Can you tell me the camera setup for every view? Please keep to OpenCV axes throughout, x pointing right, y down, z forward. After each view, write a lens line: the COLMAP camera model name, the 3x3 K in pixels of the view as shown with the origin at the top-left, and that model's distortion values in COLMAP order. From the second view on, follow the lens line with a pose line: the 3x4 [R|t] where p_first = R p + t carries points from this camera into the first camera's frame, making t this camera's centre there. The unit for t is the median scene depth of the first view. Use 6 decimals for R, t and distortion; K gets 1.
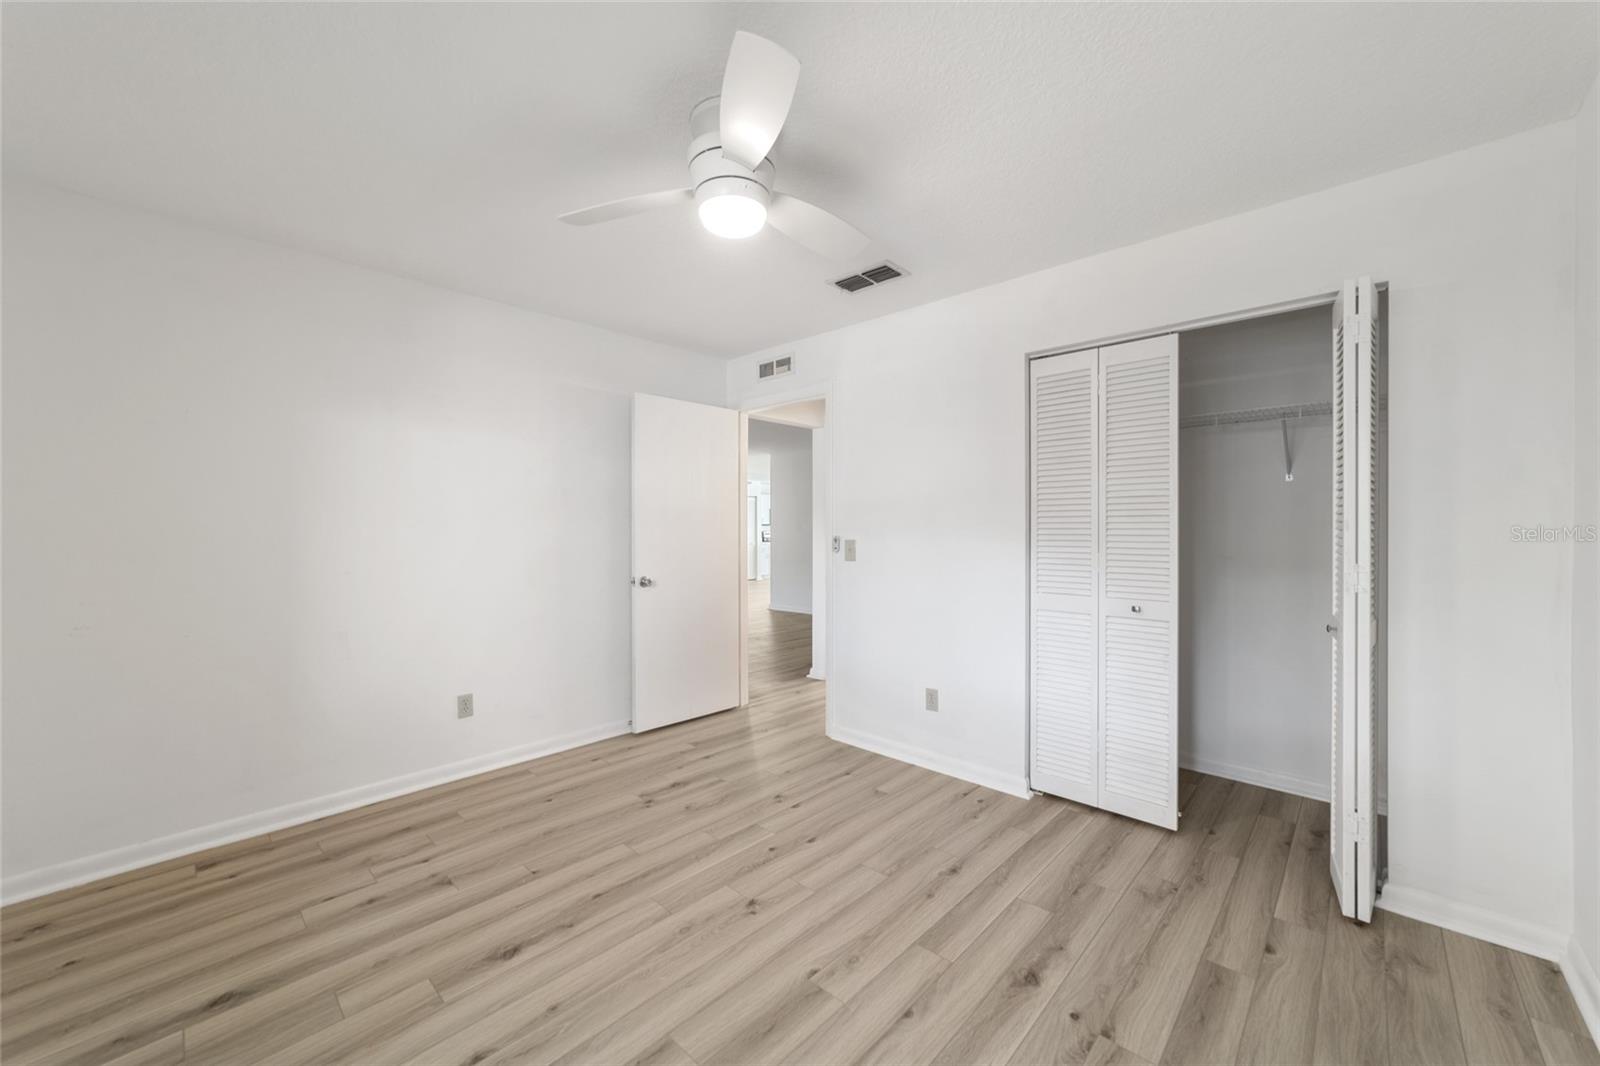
lens RADIAL K [[609.1, 0, 801.3], [0, 609.1, 531.0], [0, 0, 1]] dist [-0.006689, 0.000815]
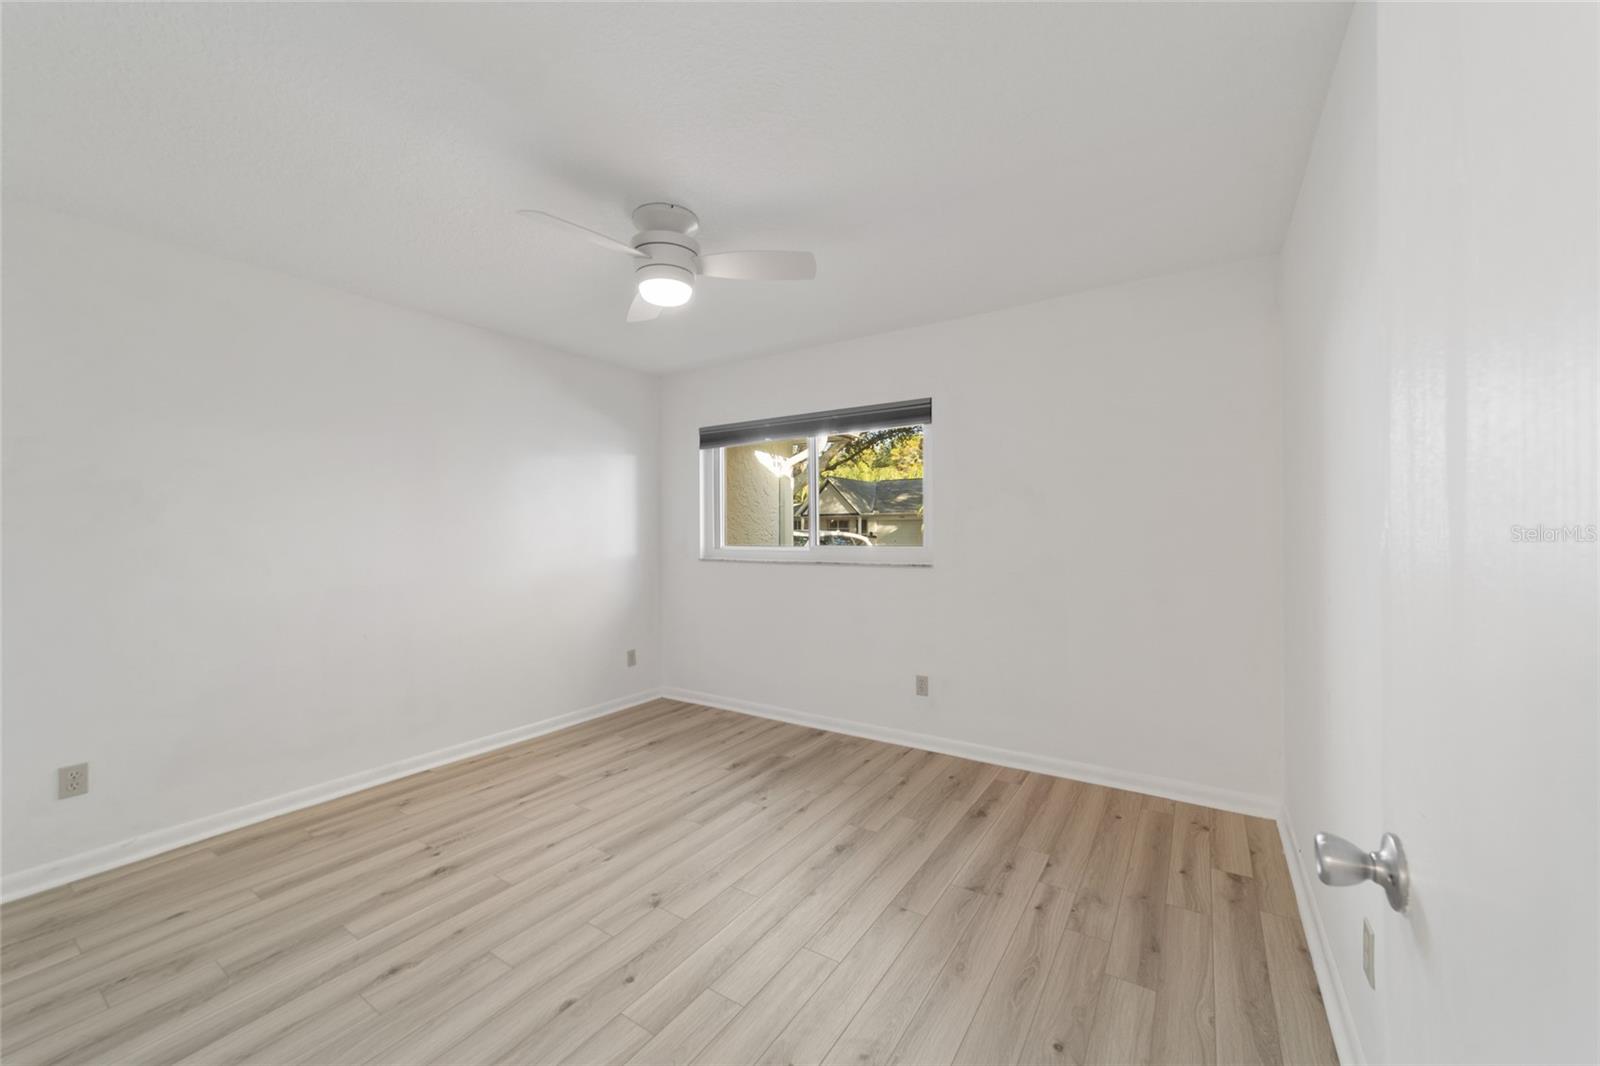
lens RADIAL K [[609.1, 0, 799.2], [0, 609.1, 532.1], [0, 0, 1]] dist [-0.006689, 0.000815]
pose [[-0.985365, 0.007107, -0.170311, -0.145611], [0.007214, 0.999974, -0.000006, -0.002882], [0.170307, -0.001234, -0.985390, 1.998190]]
